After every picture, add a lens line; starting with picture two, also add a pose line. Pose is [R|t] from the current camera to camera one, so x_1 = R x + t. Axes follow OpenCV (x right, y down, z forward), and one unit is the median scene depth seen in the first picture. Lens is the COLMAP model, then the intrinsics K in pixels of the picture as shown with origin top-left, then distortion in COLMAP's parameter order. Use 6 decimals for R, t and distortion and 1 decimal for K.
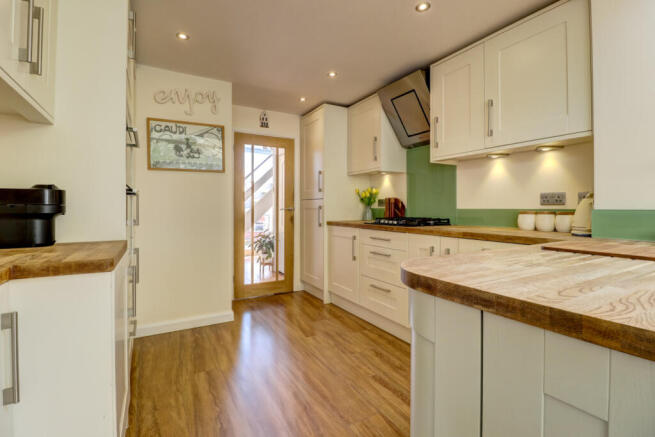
lens RADIAL K [[303.4, 0, 329.2], [0, 303.4, 208.5], [0, 0, 1]] dist [-0.014490, -0.001081]
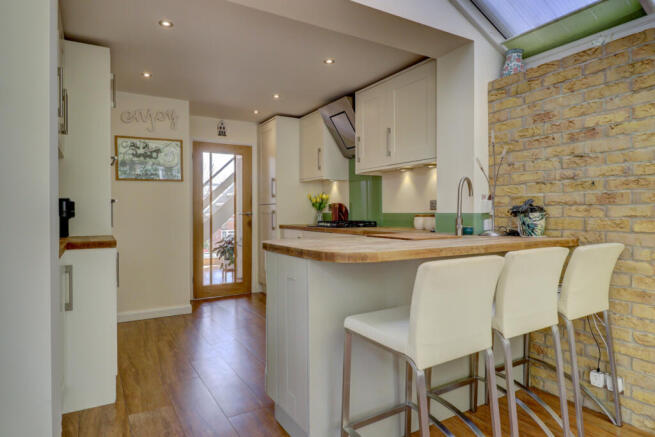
lens RADIAL K [[387.5, 0, 327.6], [0, 387.5, 215.4], [0, 0, 1]] dist [0.003938, 0.000246]
pose [[0.999940, -0.004080, 0.010132, 0.164991], [0.004020, 0.999975, 0.005858, 0.000989], [-0.010156, -0.005817, 0.999932, -0.418355]]
